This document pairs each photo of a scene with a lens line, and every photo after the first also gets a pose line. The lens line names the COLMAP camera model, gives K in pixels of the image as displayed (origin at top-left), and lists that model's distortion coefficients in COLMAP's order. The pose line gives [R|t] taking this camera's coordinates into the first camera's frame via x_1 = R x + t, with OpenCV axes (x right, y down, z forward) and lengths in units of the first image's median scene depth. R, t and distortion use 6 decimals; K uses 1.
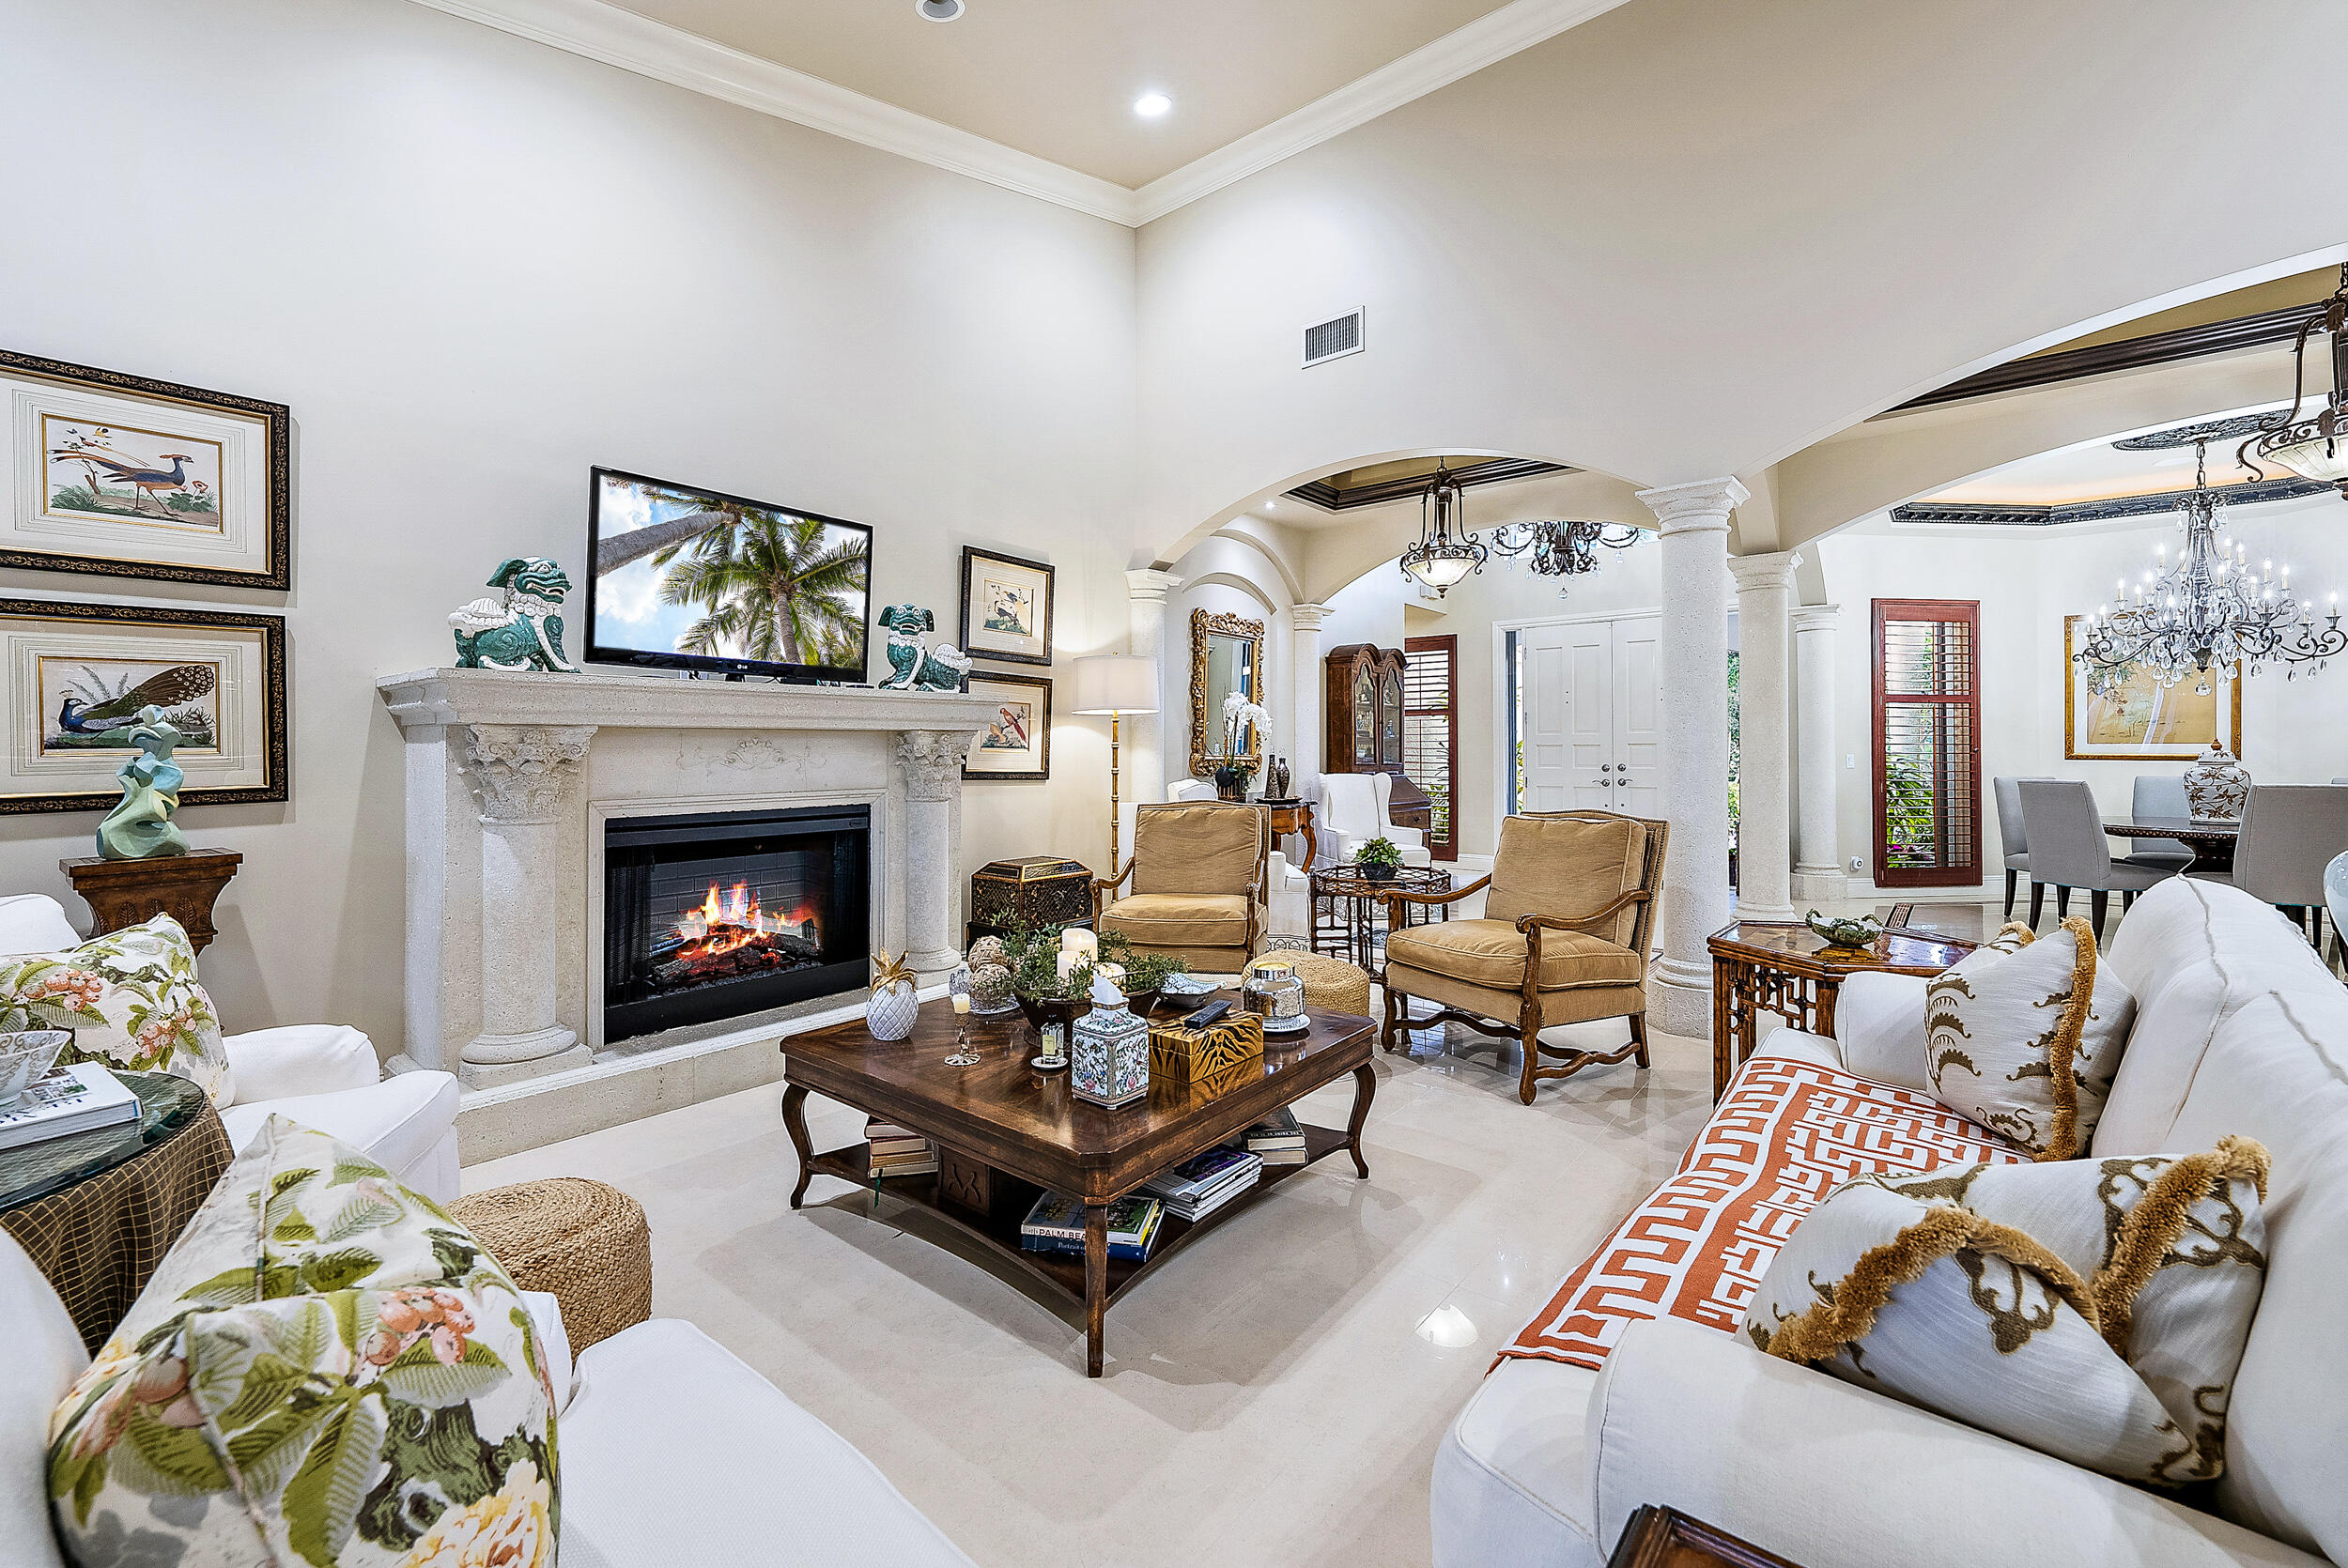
lens RADIAL K [[966.8, 0, 1174.7], [0, 966.8, 746.4], [0, 0, 1]] dist [-0.000755, -0.000027]
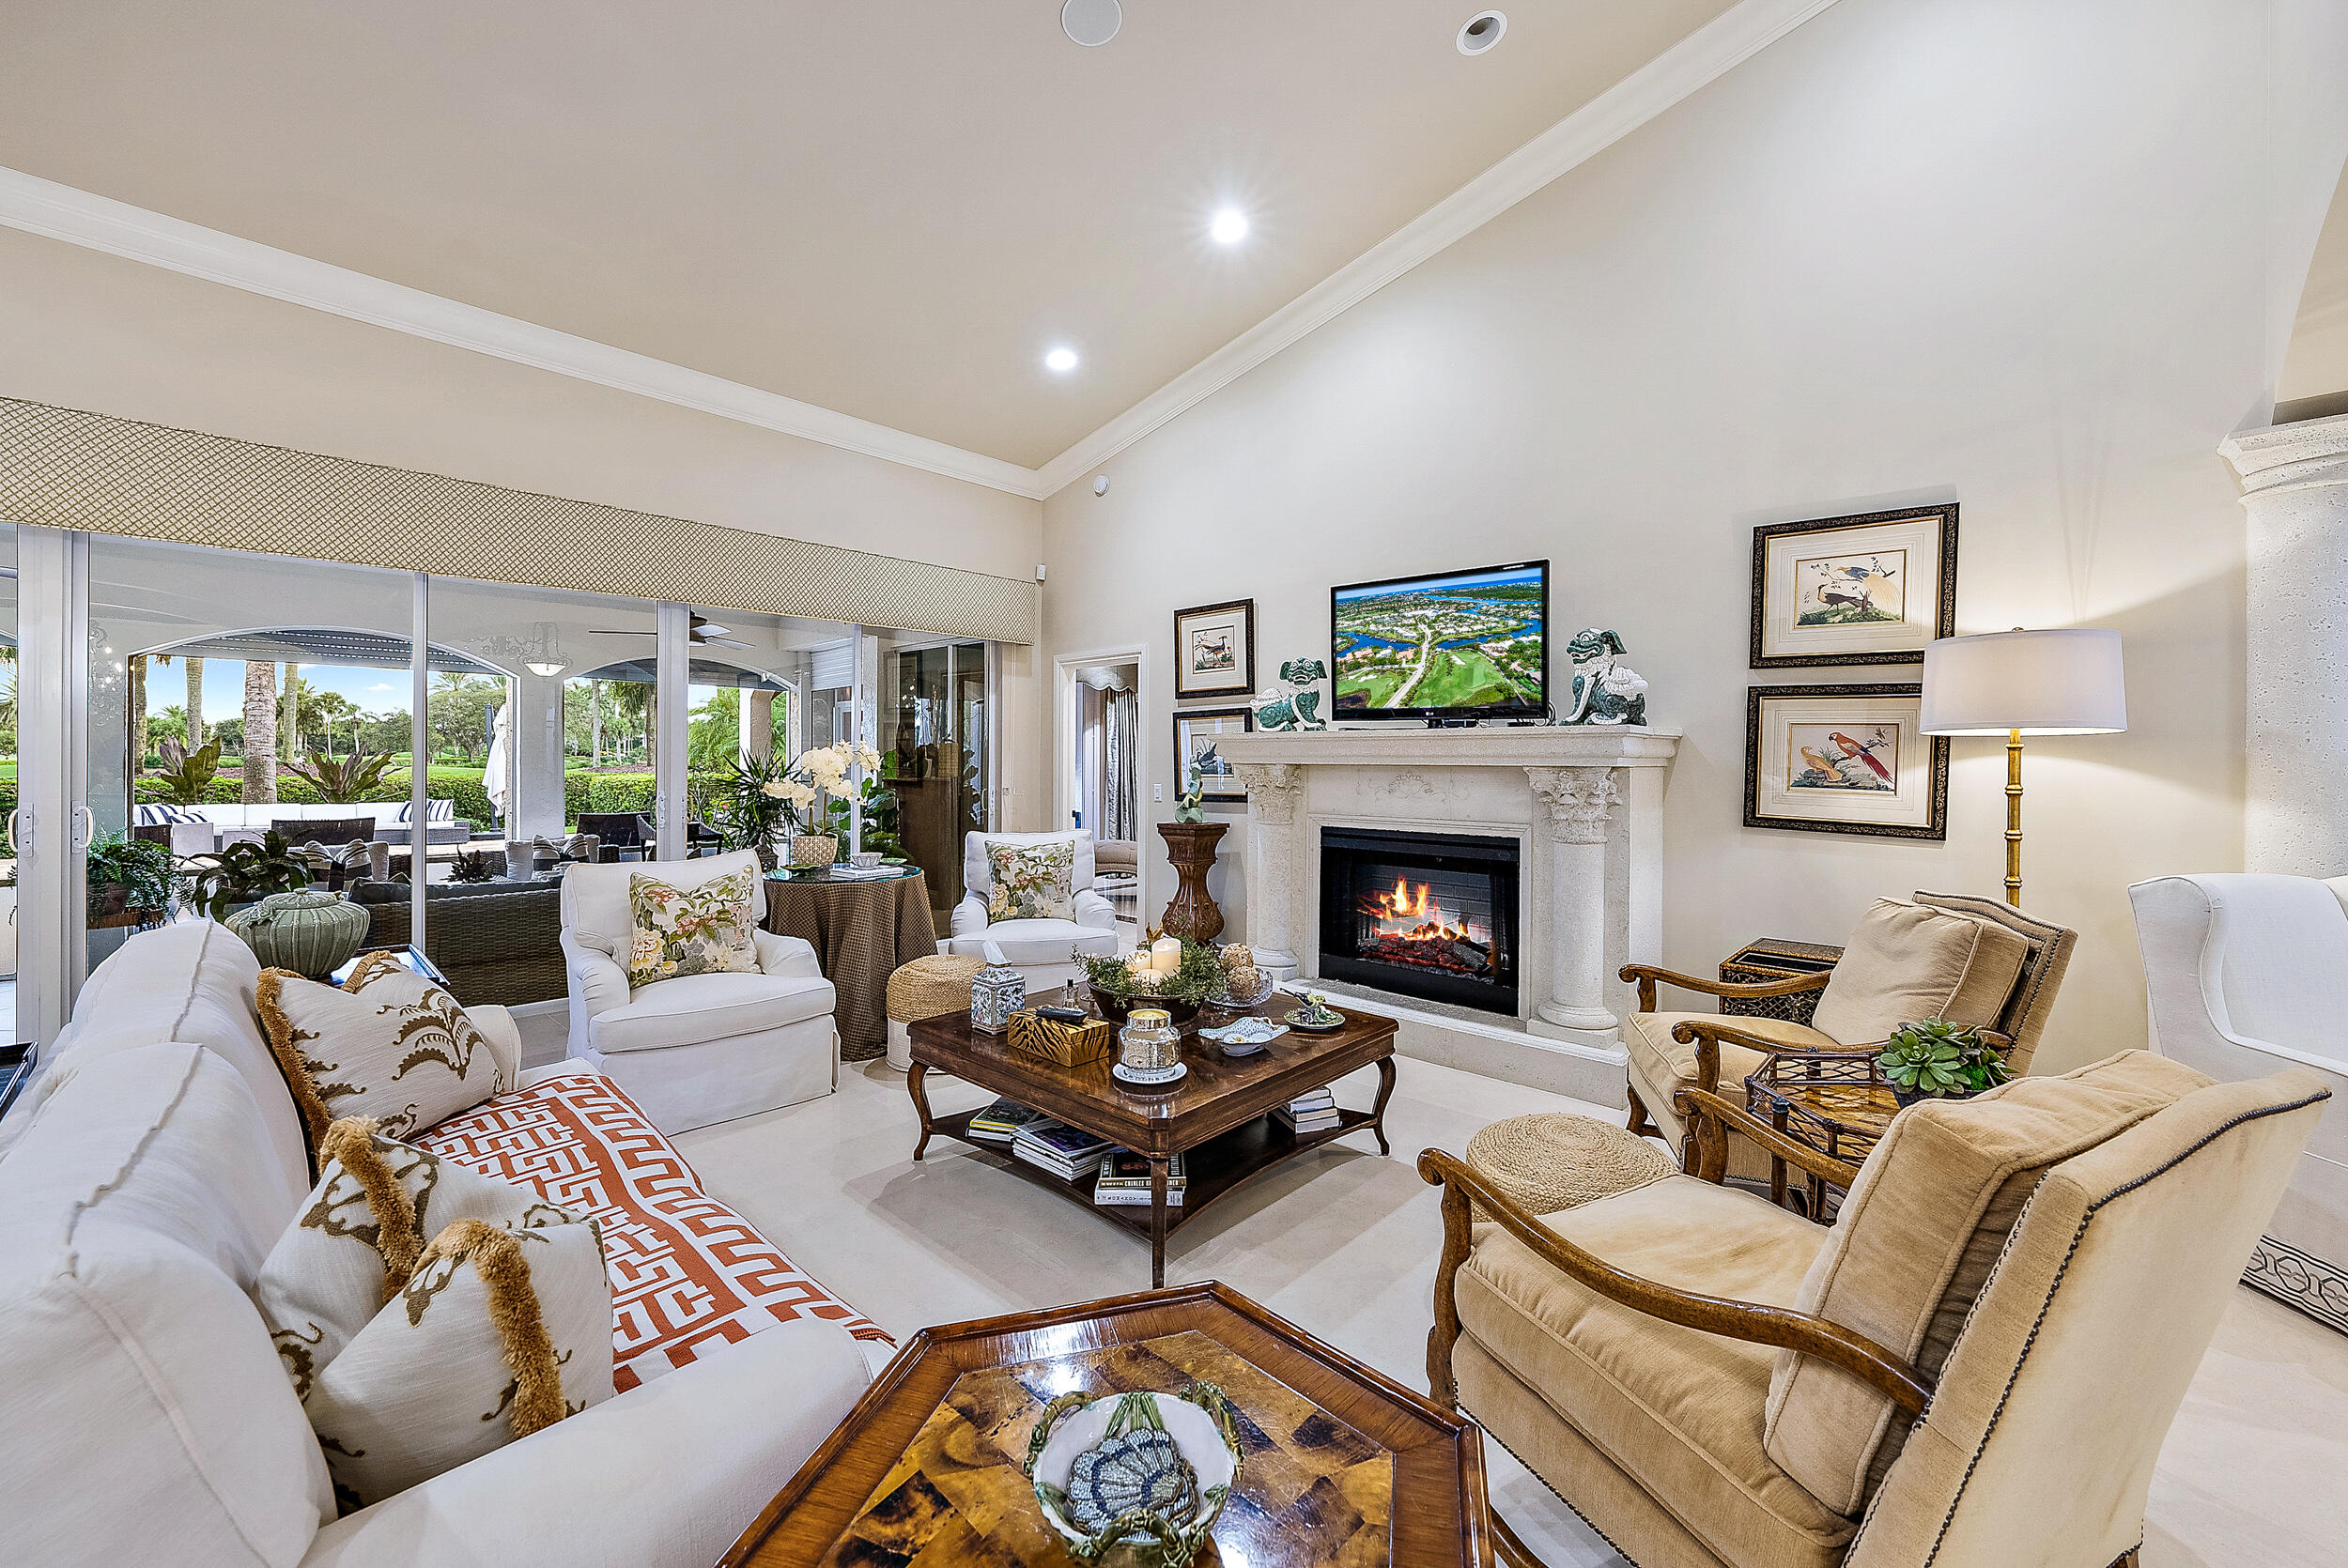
lens RADIAL K [[917.3, 0, 1174.1], [0, 917.3, 760.9], [0, 0, 1]] dist [-0.001672, -0.000020]
pose [[-0.072627, 0.001800, -0.997358, 0.731571], [-0.005410, 0.999983, 0.002198, -0.024098], [0.997345, 0.005556, -0.072616, 0.773893]]
